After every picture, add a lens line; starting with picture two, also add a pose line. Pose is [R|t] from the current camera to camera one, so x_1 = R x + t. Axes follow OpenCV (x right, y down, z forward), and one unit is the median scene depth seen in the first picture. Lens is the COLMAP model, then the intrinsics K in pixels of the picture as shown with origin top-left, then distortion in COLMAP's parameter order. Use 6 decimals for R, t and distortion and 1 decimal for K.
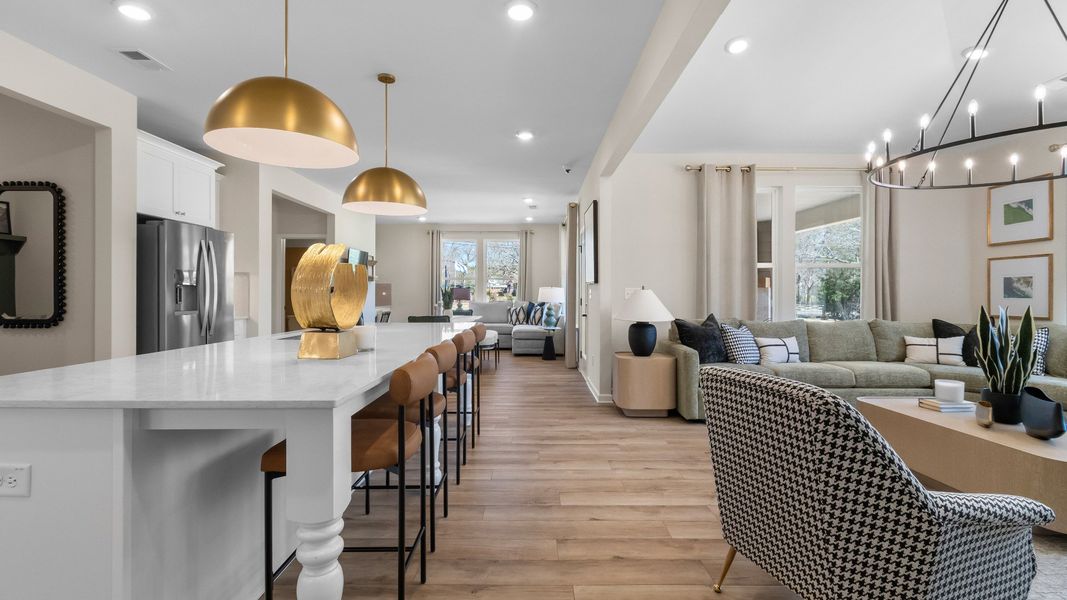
lens RADIAL K [[482.4, 0, 537.8], [0, 482.4, 296.2], [0, 0, 1]] dist [0.002951, -0.000194]
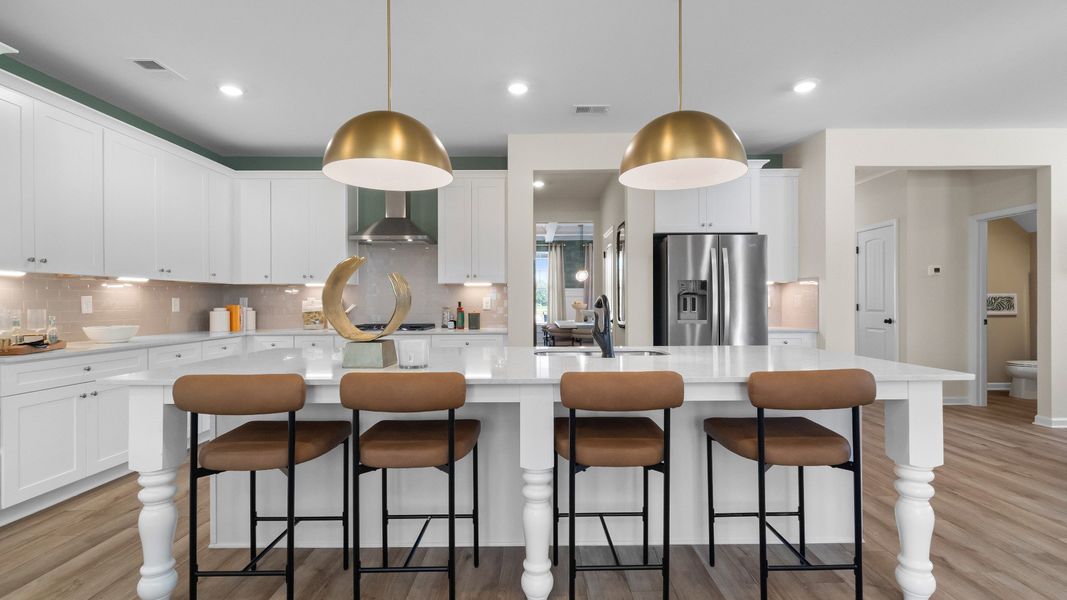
lens RADIAL K [[473.9, 0, 533.5], [0, 473.9, 300.0], [0, 0, 1]] dist [-0.002363, -0.000084]
pose [[-0.014308, -0.008749, -0.999859, 0.243279], [-0.000159, 0.999962, -0.008748, -0.002426], [0.999898, 0.000033, -0.014309, 0.585086]]
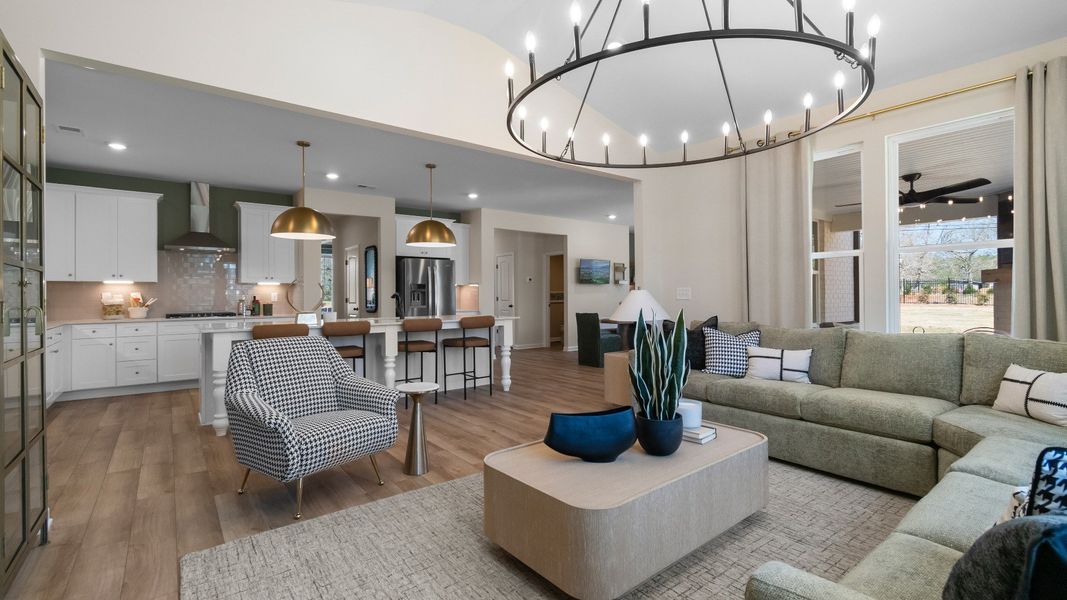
lens RADIAL K [[482.4, 0, 537.8], [0, 482.4, 296.2], [0, 0, 1]] dist [0.002951, -0.000194]
pose [[0.608469, -0.004177, -0.793567, 0.880581], [0.004361, 0.999989, -0.001921, -0.000468], [0.793566, -0.002292, 0.608480, 0.204079]]
